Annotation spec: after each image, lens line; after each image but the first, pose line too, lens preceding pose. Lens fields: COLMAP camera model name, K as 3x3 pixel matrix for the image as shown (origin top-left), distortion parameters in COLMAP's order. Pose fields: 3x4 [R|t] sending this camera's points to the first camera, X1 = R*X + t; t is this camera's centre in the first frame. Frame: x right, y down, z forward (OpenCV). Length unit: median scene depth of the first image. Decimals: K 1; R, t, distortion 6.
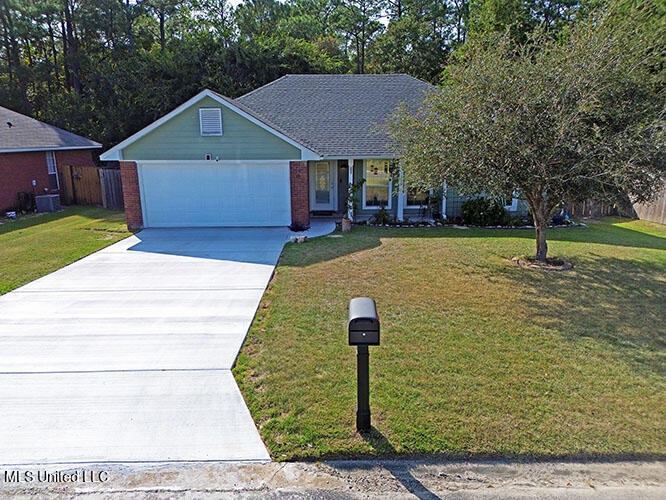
lens RADIAL K [[463.0, 0, 333.0], [0, 463.0, 250.0], [0, 0, 1]] dist [0.034075, -0.005116]
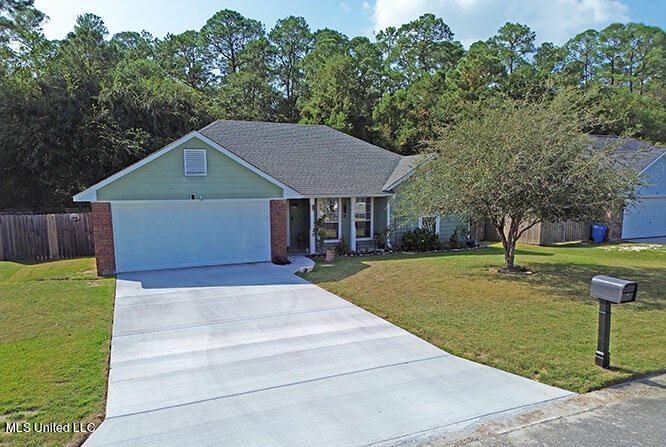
lens RADIAL K [[461.8, 0, 333.2], [0, 461.8, 251.5], [0, 0, 1]] dist [0.040832, -0.037117]
pose [[0.921621, -0.055563, 0.384094, -0.389085], [0.090925, 0.993066, -0.074515, 0.018797], [-0.377290, 0.103599, 0.920282, -0.016975]]
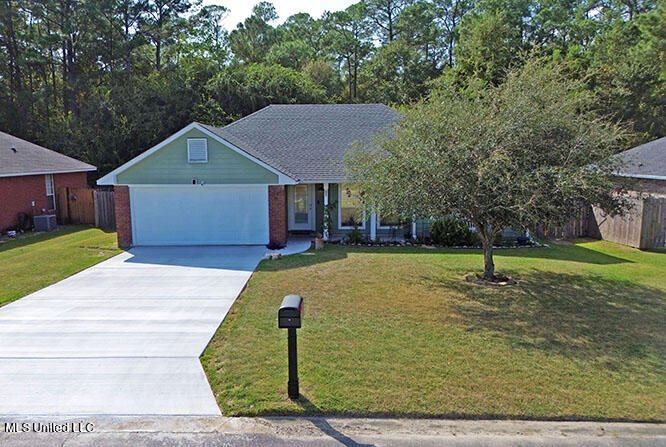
lens RADIAL K [[489.1, 0, 314.5], [0, 489.1, 223.2], [0, 0, 1]] dist [0.036879, -0.004536]
pose [[0.999566, 0.004343, -0.029147, 0.051055], [-0.007204, 0.995082, -0.098797, 0.010363], [0.028575, 0.098964, 0.994681, -0.136973]]
